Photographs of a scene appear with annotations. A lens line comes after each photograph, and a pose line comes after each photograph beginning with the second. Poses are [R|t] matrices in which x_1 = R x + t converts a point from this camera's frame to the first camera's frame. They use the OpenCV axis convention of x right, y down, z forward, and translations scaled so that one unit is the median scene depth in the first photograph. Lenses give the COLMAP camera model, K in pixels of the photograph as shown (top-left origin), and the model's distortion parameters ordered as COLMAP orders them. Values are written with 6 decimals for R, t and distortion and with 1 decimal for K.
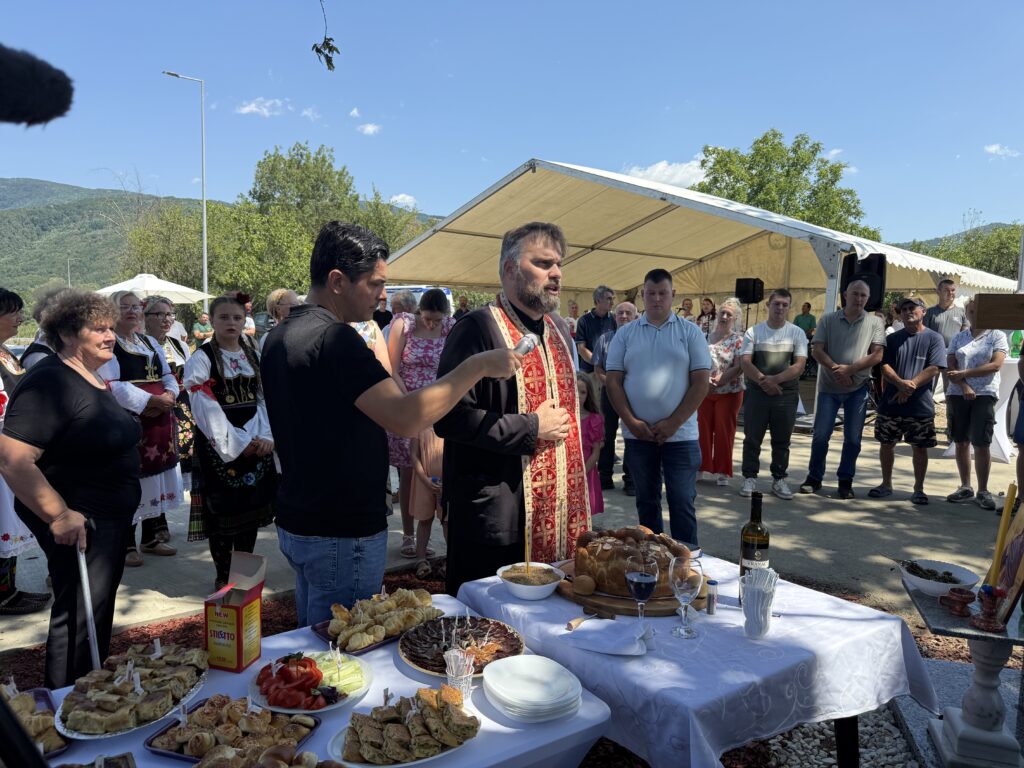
lens RADIAL K [[714.9, 0, 511.6], [0, 714.9, 383.2], [0, 0, 1]] dist [0.000893, 0.000063]
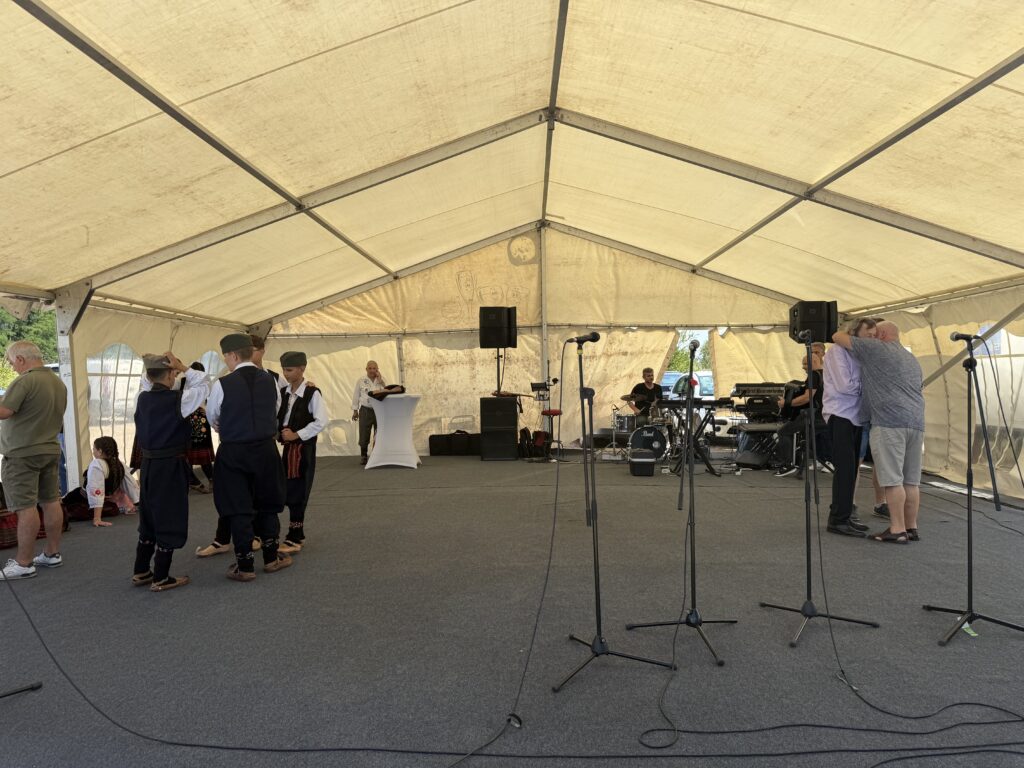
lens RADIAL K [[714.9, 0, 512.9], [0, 714.9, 383.0], [0, 0, 1]] dist [0.000893, 0.000063]
pose [[0.744099, -0.022427, 0.667693, -0.061629], [0.077516, 0.995584, -0.052946, -0.048943], [-0.663558, 0.091154, 0.742551, 0.538785]]
